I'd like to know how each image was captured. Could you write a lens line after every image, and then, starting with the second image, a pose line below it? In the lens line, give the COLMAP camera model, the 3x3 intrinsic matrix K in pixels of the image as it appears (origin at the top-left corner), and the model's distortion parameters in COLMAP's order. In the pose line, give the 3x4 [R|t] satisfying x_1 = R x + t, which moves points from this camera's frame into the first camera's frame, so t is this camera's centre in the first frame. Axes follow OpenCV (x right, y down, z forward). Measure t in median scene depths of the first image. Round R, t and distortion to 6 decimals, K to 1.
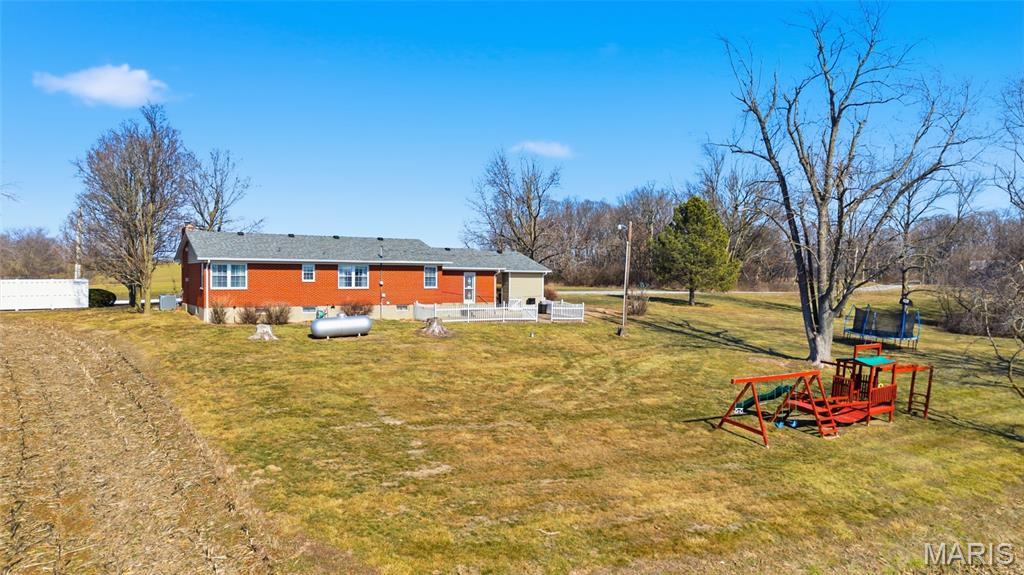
lens RADIAL K [[719.7, 0, 512.0], [0, 719.7, 287.5], [0, 0, 1]] dist [0.083951, -0.080087]
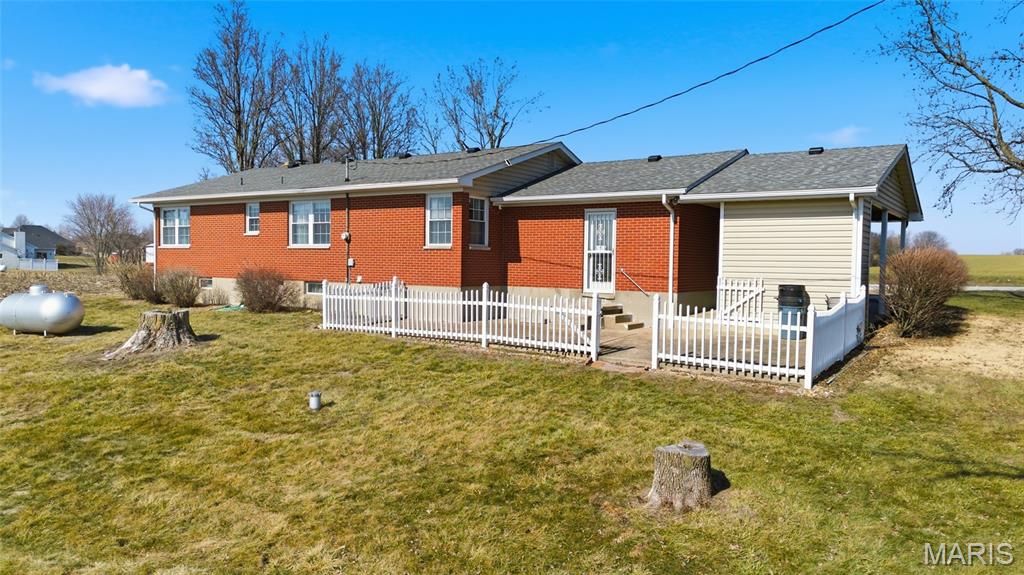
lens RADIAL K [[719.7, 0, 512.0], [0, 719.7, 287.5], [0, 0, 1]] dist [0.083951, -0.080087]
pose [[0.422116, 0.030368, -0.906033, 0.298104], [-0.027167, 0.999414, 0.020841, 0.015019], [0.906135, 0.015817, 0.422693, 0.913859]]
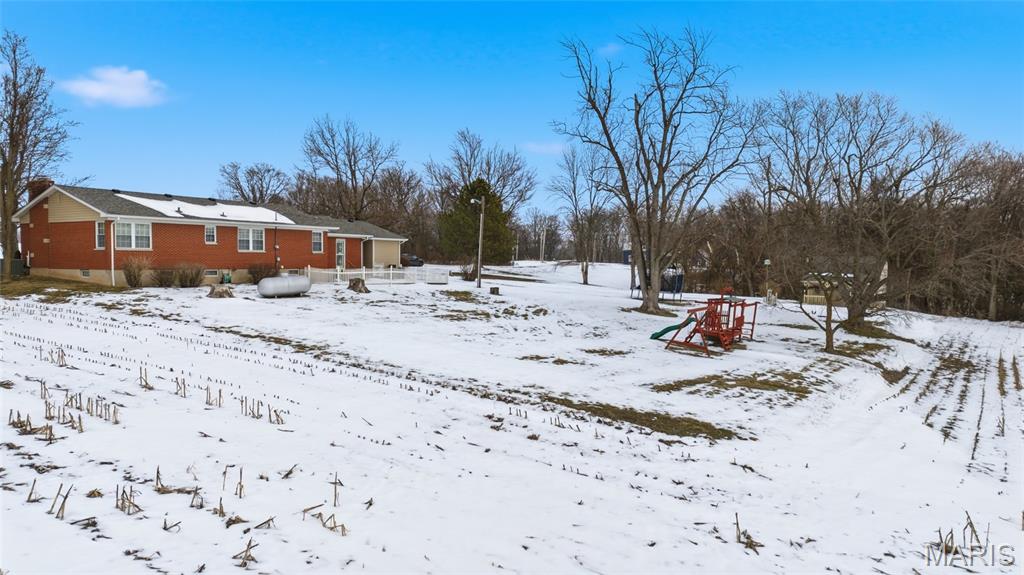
lens RADIAL K [[715.3, 0, 510.1], [0, 715.3, 294.1], [0, 0, 1]] dist [0.097690, -0.116617]
pose [[0.899315, -0.020671, 0.436812, -0.334069], [0.006344, 0.999394, 0.034233, 0.027373], [-0.437255, -0.028015, 0.898901, -0.041427]]
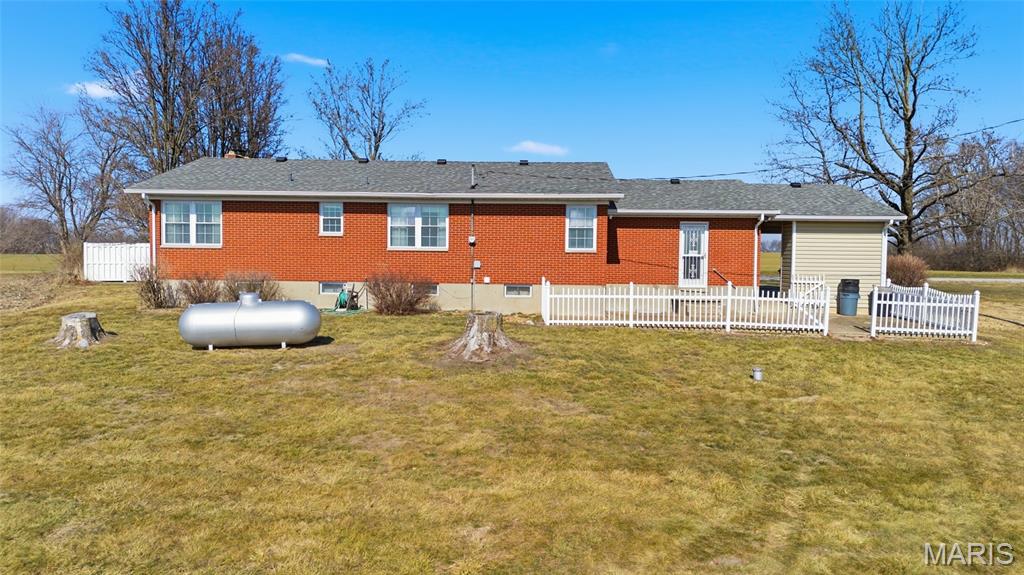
lens RADIAL K [[719.7, 0, 512.0], [0, 719.7, 287.5], [0, 0, 1]] dist [0.083951, -0.080087]
pose [[0.836485, 0.022961, -0.547509, 0.118115], [-0.015754, 0.999716, 0.017858, 0.018048], [0.547764, -0.006312, 0.836609, 0.607138]]
